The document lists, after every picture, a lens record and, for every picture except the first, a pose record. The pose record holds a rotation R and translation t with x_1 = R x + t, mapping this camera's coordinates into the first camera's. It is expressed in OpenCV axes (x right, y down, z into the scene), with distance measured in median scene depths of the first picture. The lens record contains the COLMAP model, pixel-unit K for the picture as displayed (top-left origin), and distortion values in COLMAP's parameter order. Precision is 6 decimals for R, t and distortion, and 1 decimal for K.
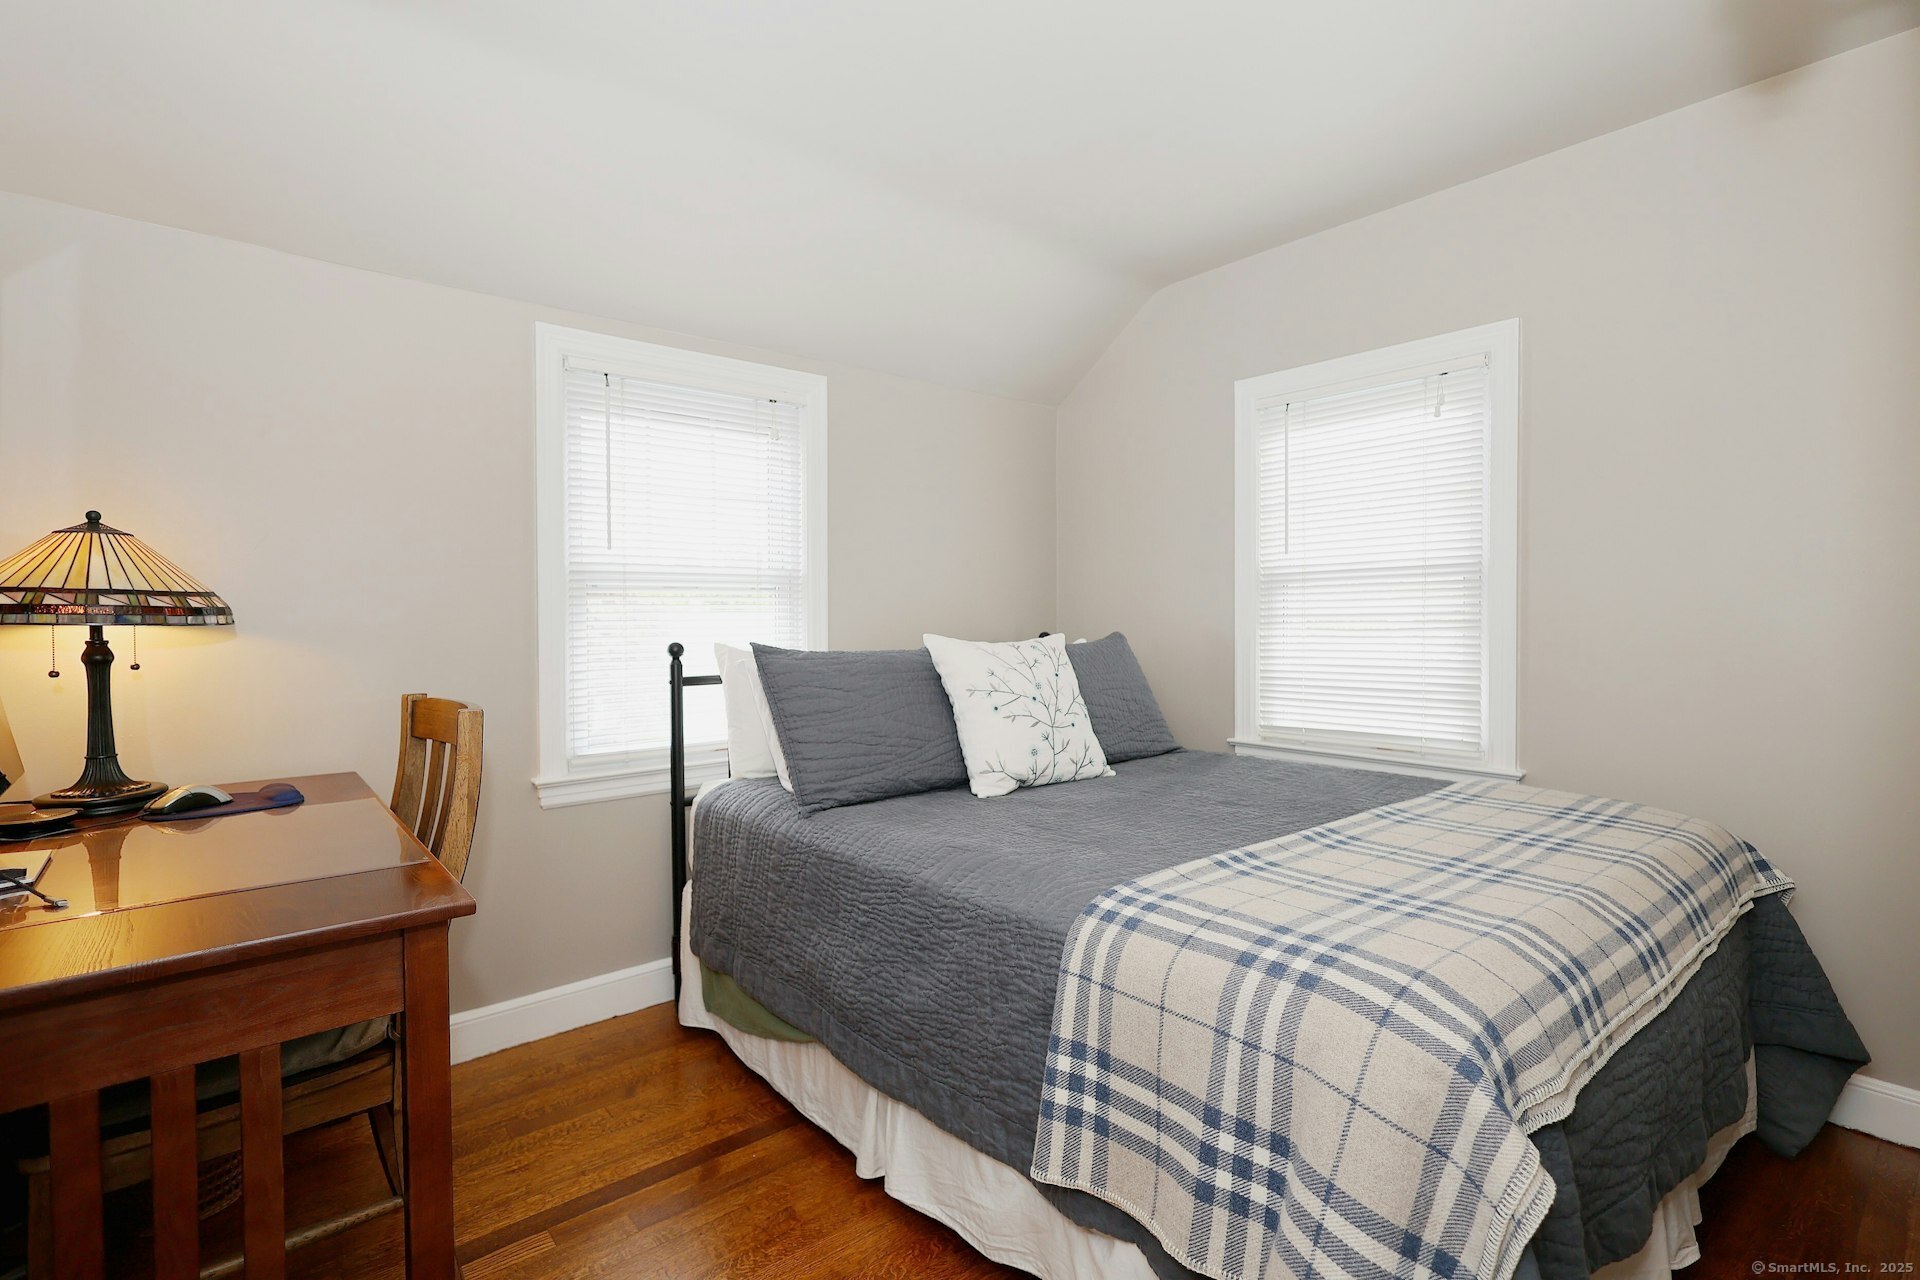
lens RADIAL K [[894.2, 0, 955.8], [0, 894.2, 638.2], [0, 0, 1]] dist [0.000582, 0.001198]
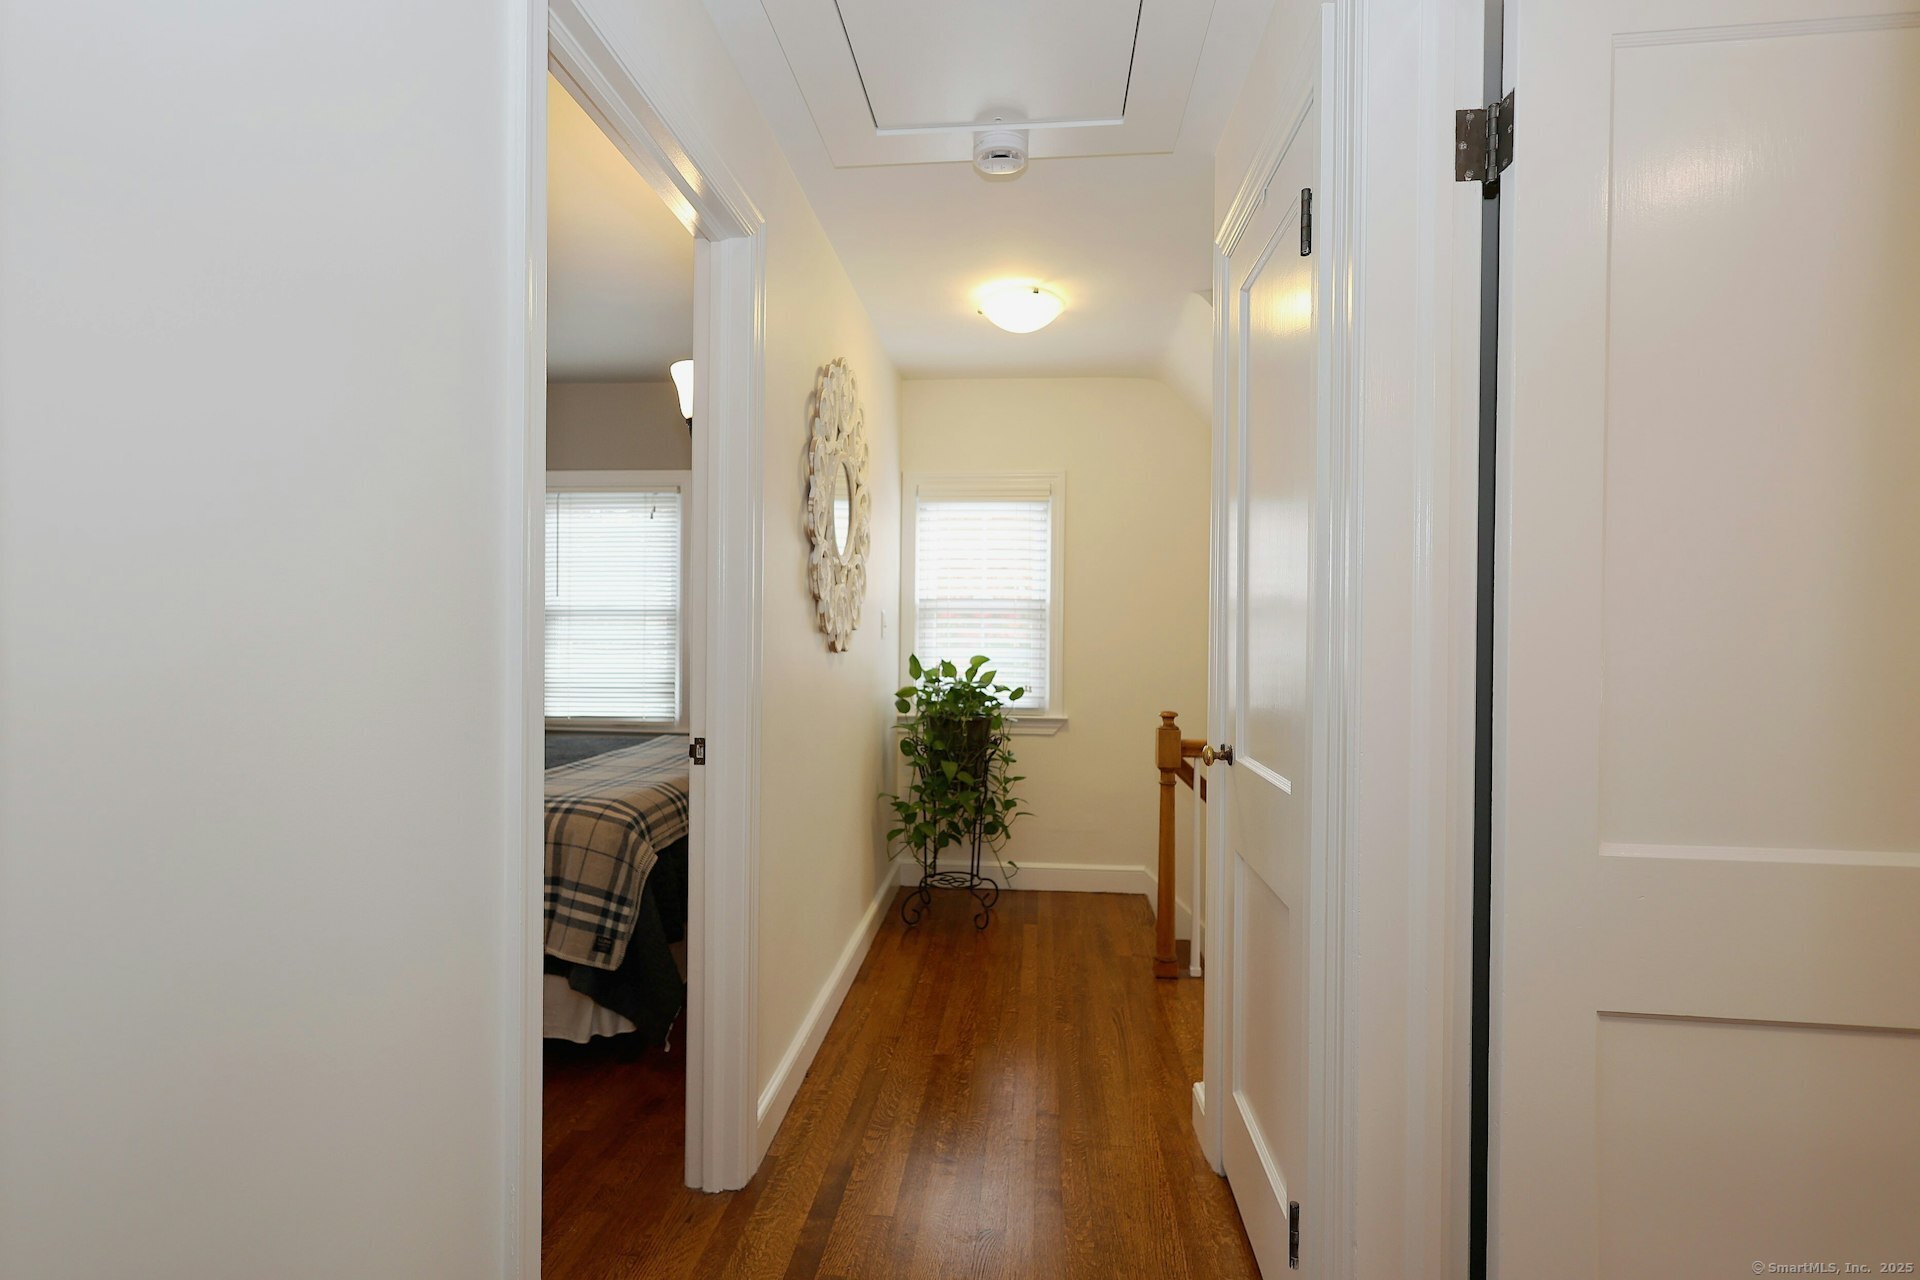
lens RADIAL K [[894.2, 0, 956.1], [0, 894.2, 639.2], [0, 0, 1]] dist [0.000582, 0.001198]
pose [[0.713531, -0.004701, 0.700608, -0.543346], [0.011525, 0.999921, -0.005028, -0.039576], [-0.700529, 0.011663, 0.713528, -1.448533]]
